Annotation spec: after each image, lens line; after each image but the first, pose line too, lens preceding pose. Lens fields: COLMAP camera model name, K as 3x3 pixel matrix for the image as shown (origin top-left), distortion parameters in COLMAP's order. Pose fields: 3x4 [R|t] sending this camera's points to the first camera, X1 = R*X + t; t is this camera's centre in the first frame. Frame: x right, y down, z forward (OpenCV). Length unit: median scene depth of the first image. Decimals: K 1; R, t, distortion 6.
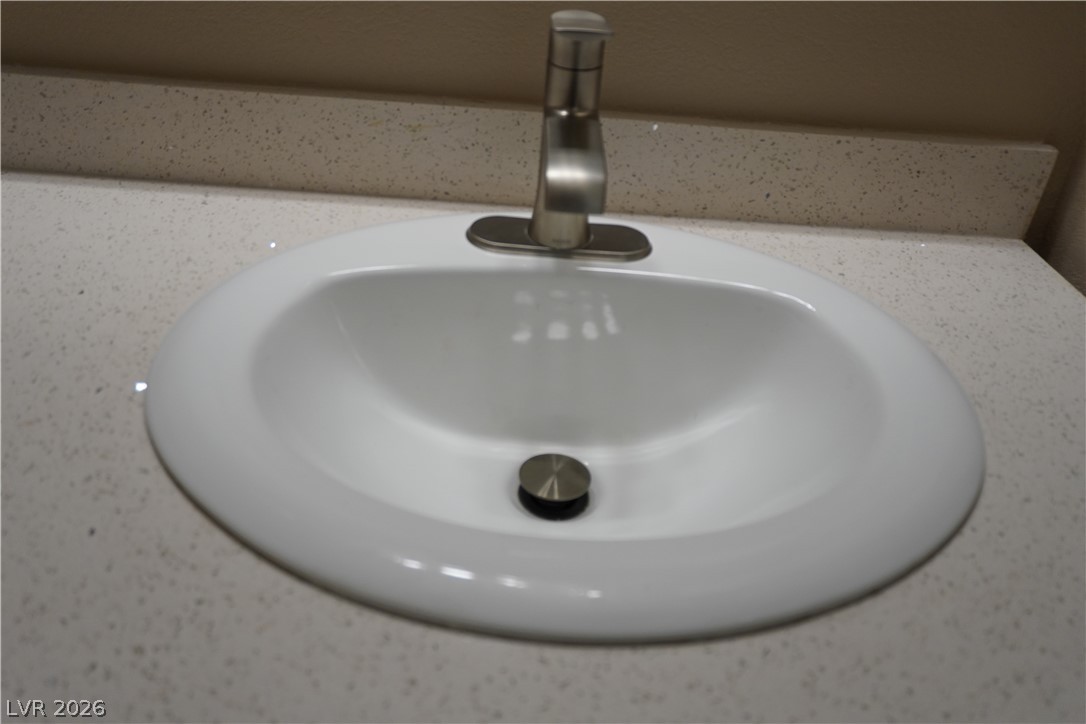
lens RADIAL K [[874.4, 0, 538.5], [0, 874.4, 358.1], [0, 0, 1]] dist [-0.003133, 0.004488]
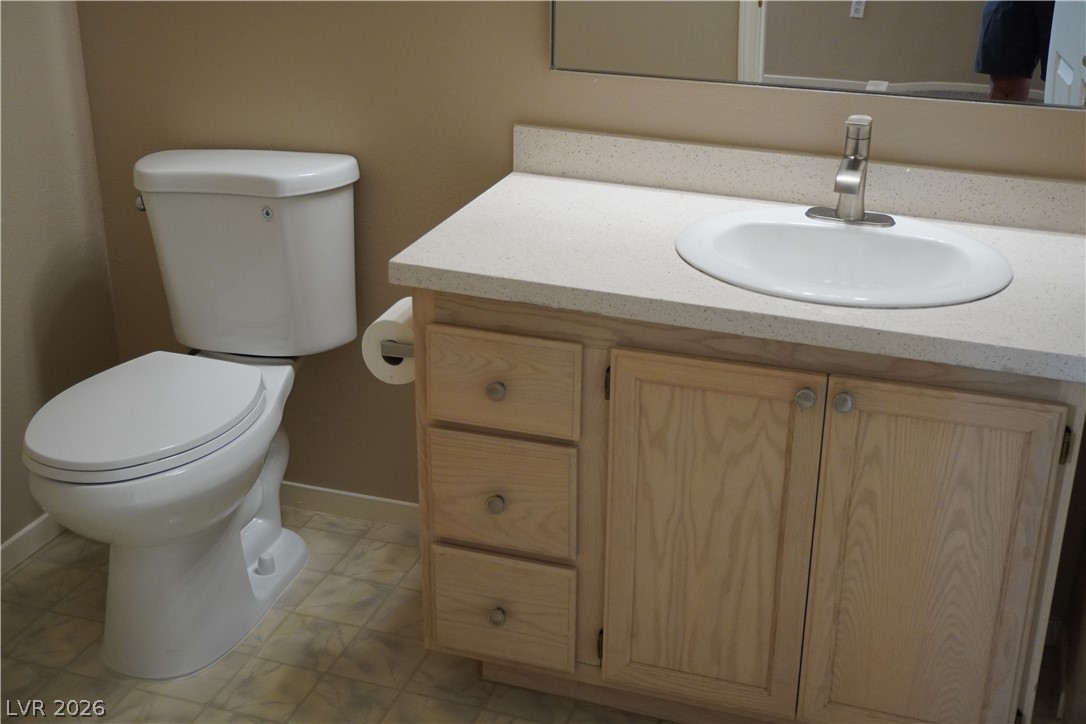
lens RADIAL K [[1362.1, 0, 543.0], [0, 1362.1, 362.0], [0, 0, 1]] dist [0.006219, -0.013136]
pose [[0.952225, 0.074899, -0.296072, 0.299055], [-0.124583, 0.980394, -0.152666, 0.756115], [0.278832, 0.182258, 0.942886, -2.118078]]
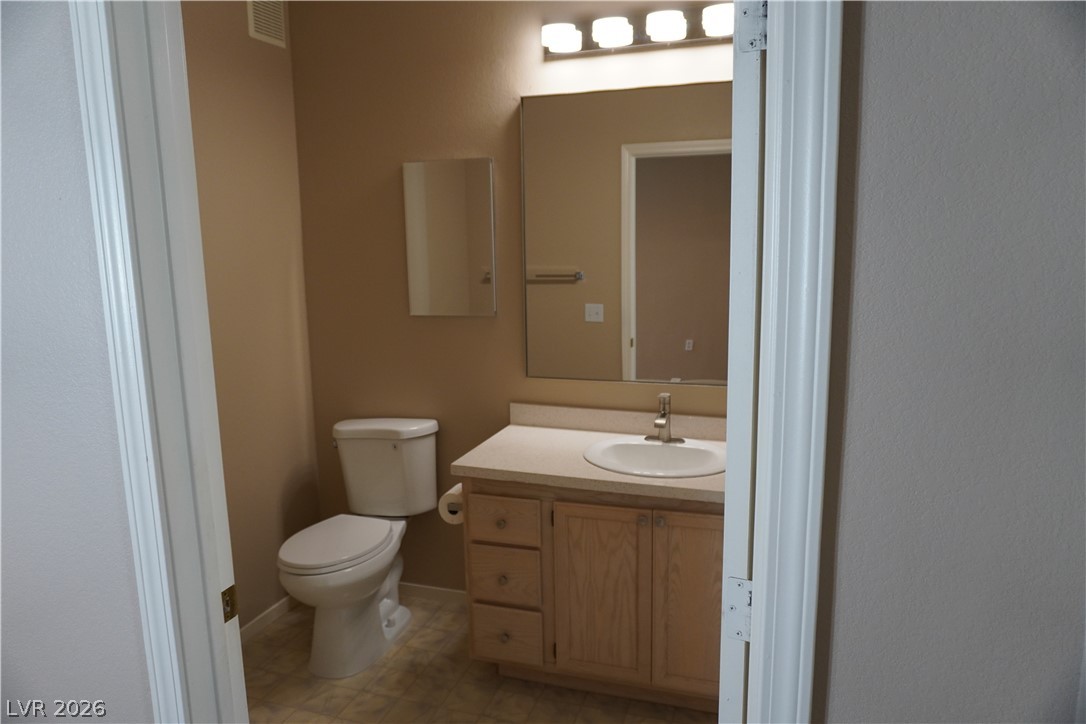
lens RADIAL K [[727.4, 0, 543.0], [0, 727.4, 362.0], [0, 0, 1]] dist [-0.031284, 0.026033]
pose [[0.954432, -0.023673, -0.297487, 0.523769], [-0.095933, 0.919601, -0.380961, 0.941741], [0.282588, 0.392140, 0.875426, -2.512308]]
